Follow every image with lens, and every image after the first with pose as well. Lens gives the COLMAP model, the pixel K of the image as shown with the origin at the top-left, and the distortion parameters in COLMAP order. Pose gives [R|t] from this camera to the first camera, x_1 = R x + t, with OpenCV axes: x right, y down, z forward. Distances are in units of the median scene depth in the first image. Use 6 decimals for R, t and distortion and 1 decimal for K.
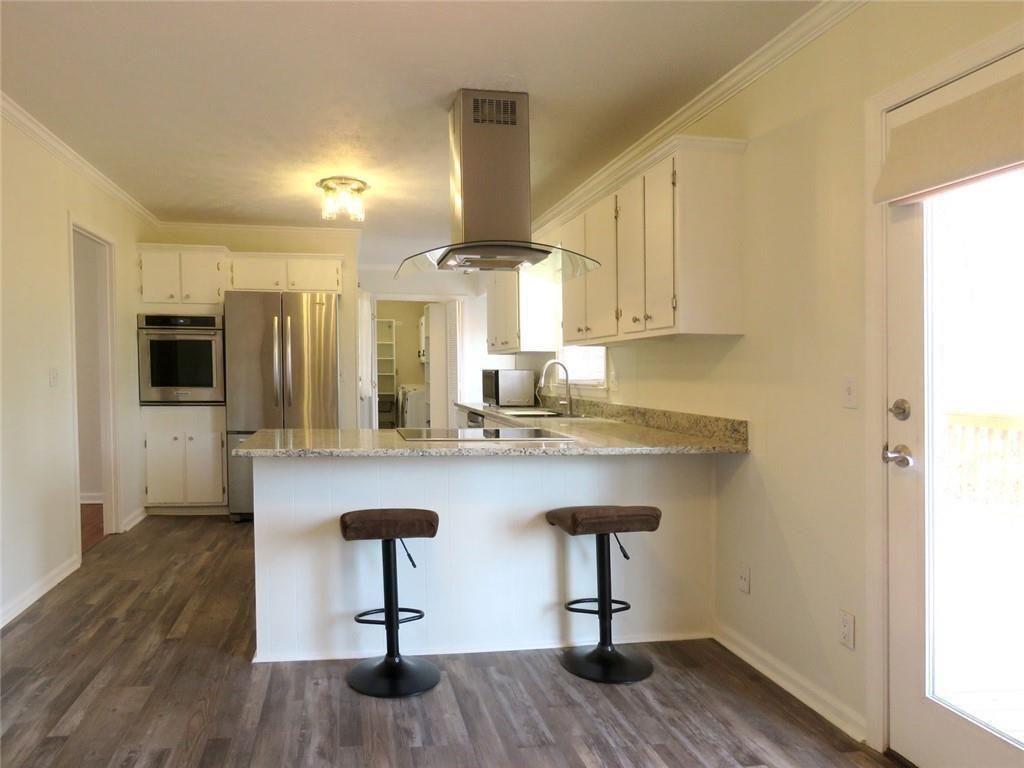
lens RADIAL K [[706.9, 0, 454.6], [0, 706.9, 371.8], [0, 0, 1]] dist [-0.003942, -0.000101]
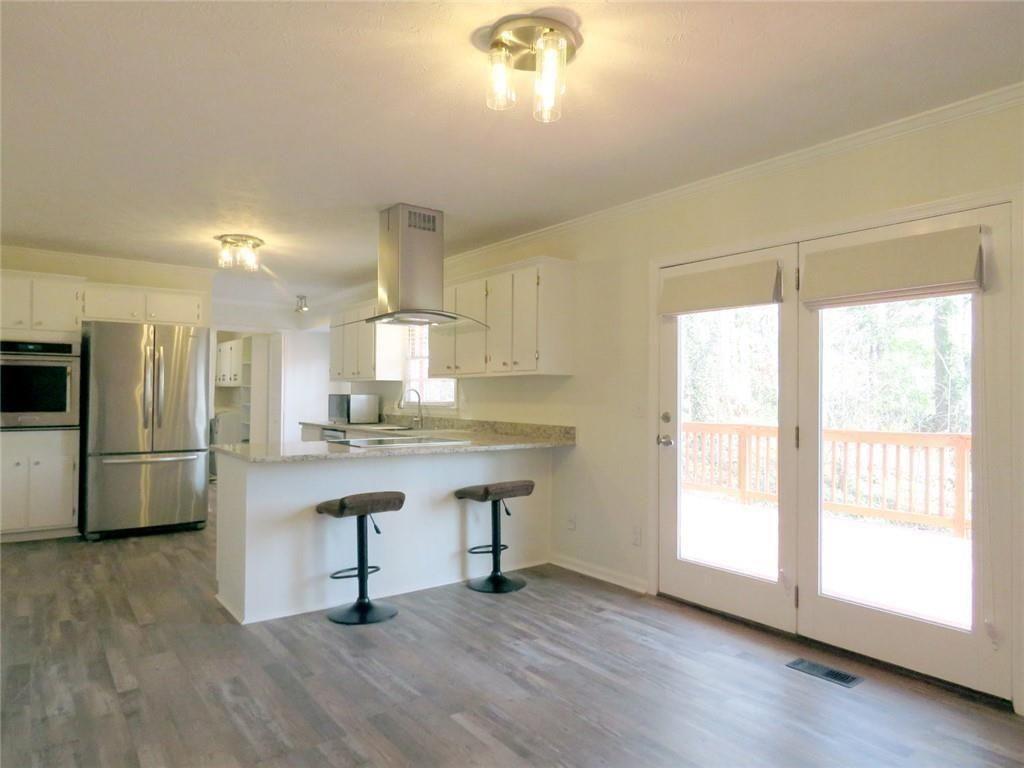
lens RADIAL K [[658.7, 0, 512.0], [0, 658.7, 384.0], [0, 0, 1]] dist [0.000084, 0.000714]
pose [[0.886204, 0.004444, 0.463274, -0.409184], [0.001586, 0.999919, -0.012624, -0.011403], [-0.463292, 0.011922, 0.886125, -0.298201]]
